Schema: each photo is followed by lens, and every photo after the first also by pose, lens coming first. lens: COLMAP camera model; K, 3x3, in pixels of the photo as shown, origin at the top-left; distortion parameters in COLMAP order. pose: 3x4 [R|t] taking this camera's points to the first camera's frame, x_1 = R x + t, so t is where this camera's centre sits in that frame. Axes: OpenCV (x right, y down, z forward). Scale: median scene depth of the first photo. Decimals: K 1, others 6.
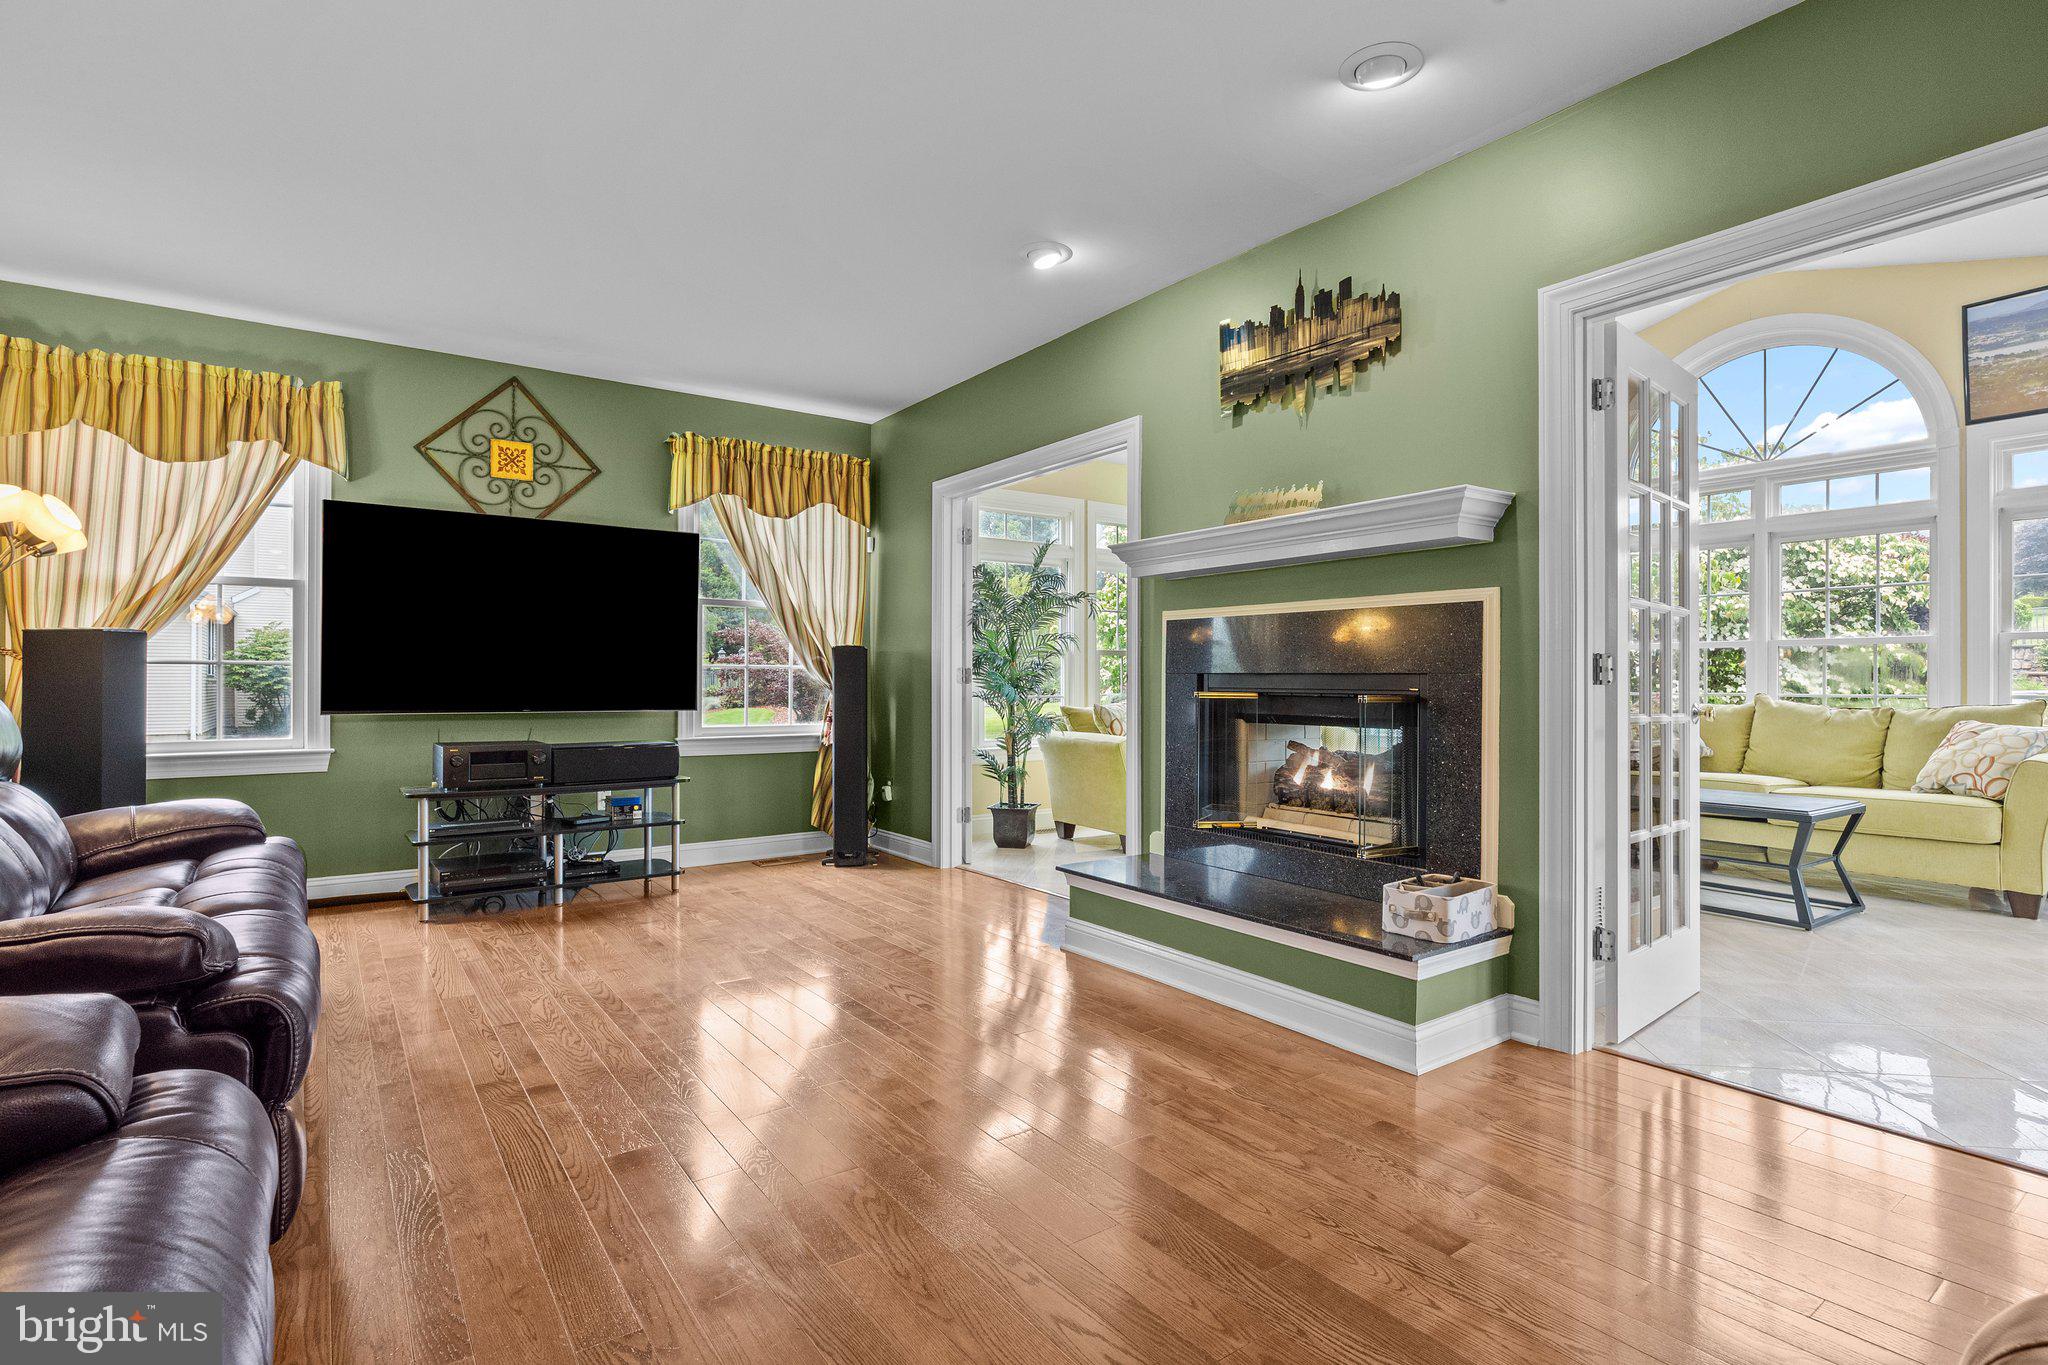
lens RADIAL K [[988.3, 0, 1032.7], [0, 988.3, 684.3], [0, 0, 1]] dist [0.002445, -0.000721]
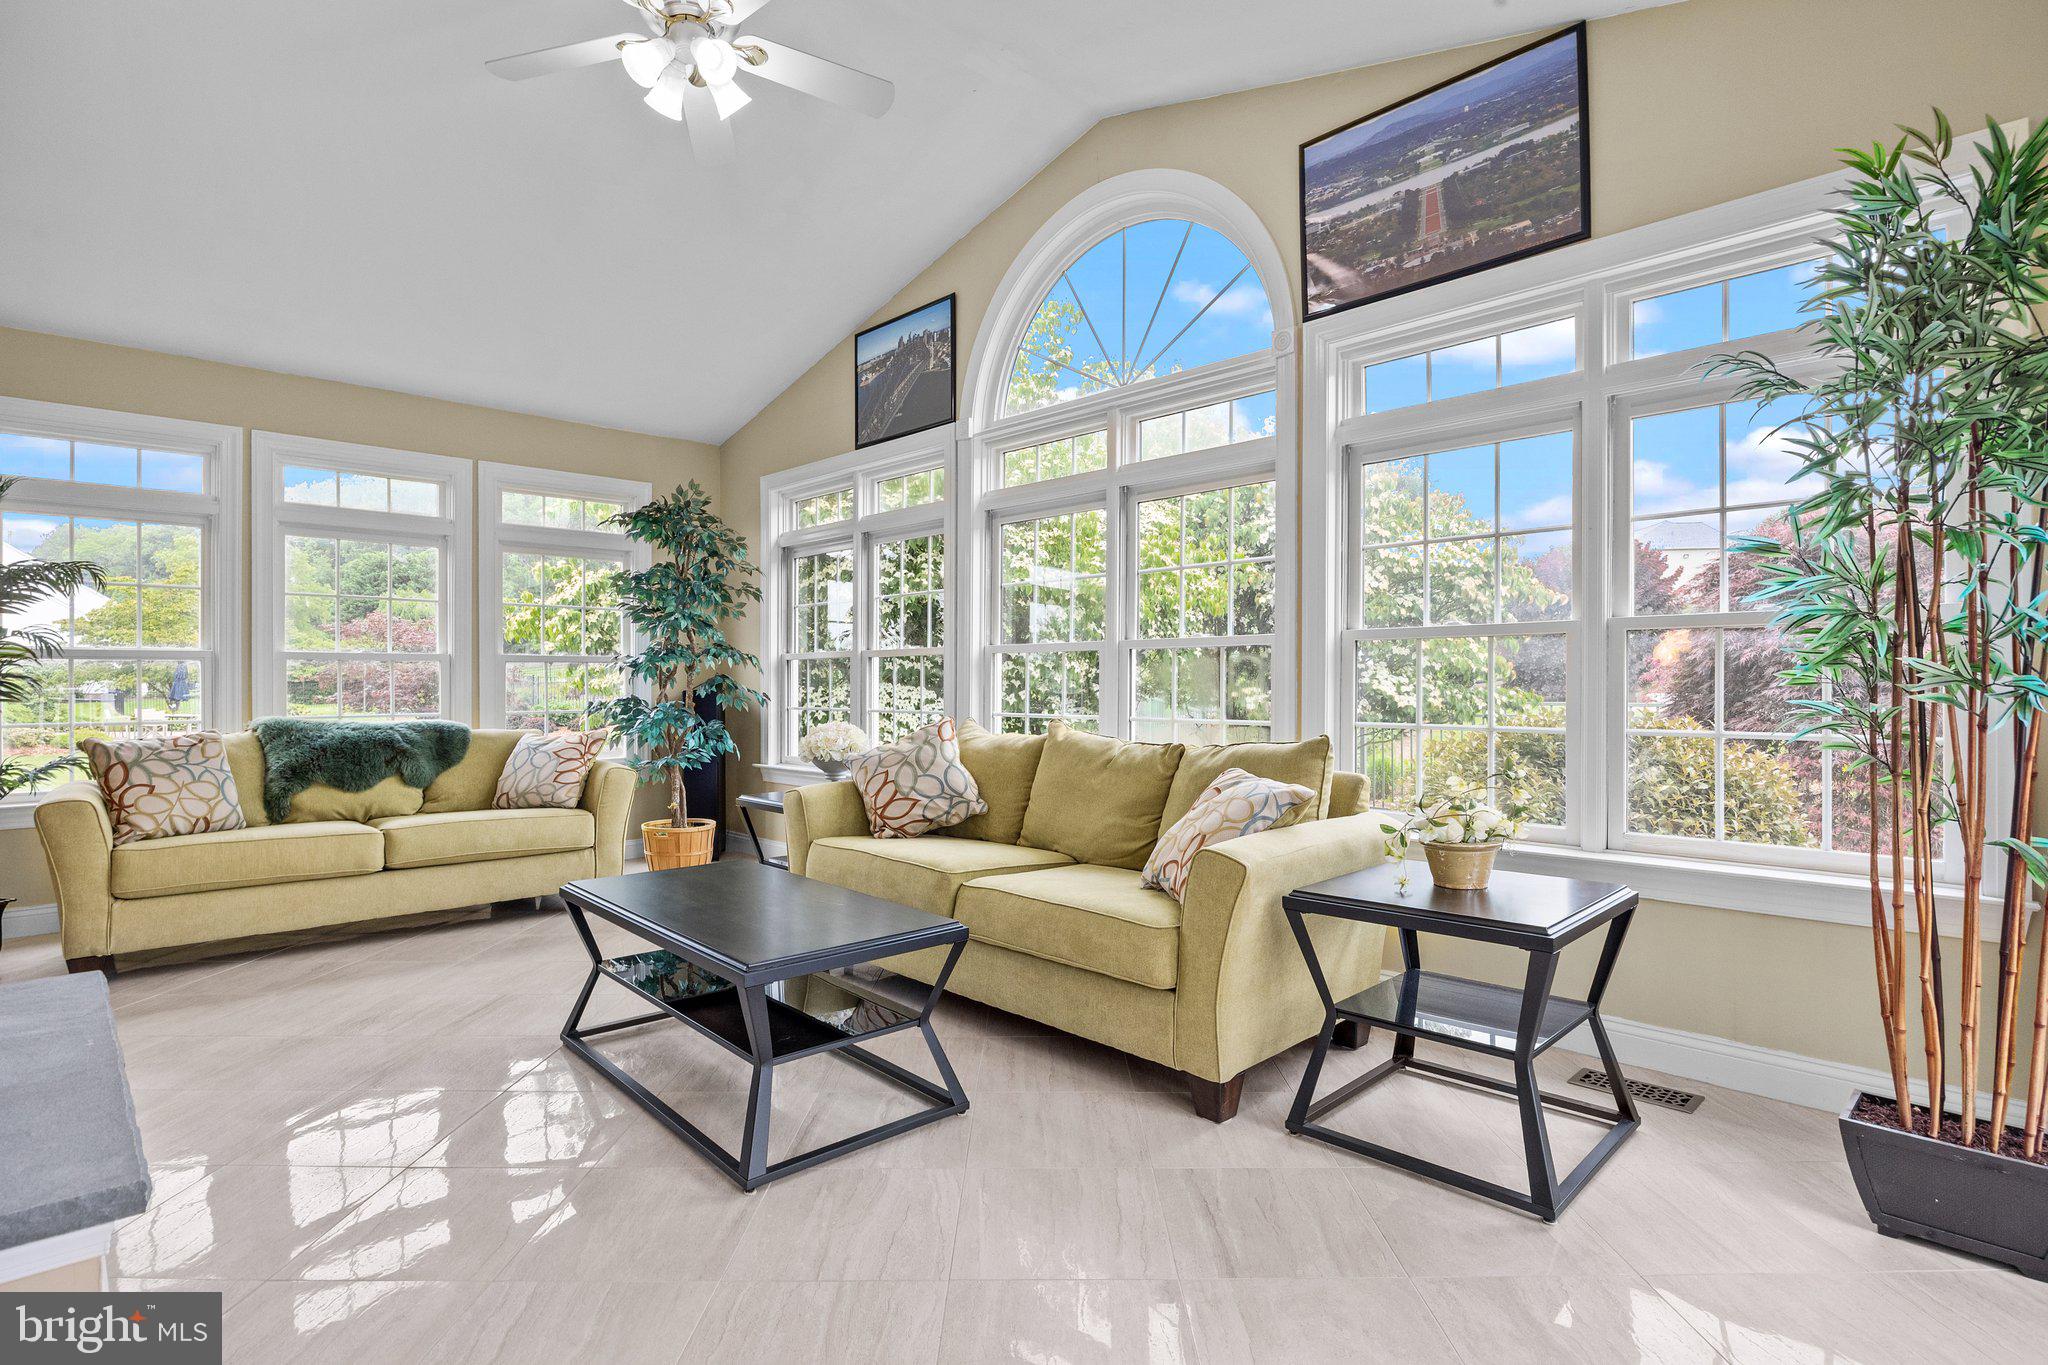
lens RADIAL K [[988.3, 0, 1024.3], [0, 988.3, 685.4], [0, 0, 1]] dist [0.002445, -0.000721]
pose [[0.988964, -0.001592, 0.148147, 0.655330], [0.000803, 0.999985, 0.005390, -0.018024], [-0.148154, -0.005212, 0.988951, 0.361080]]
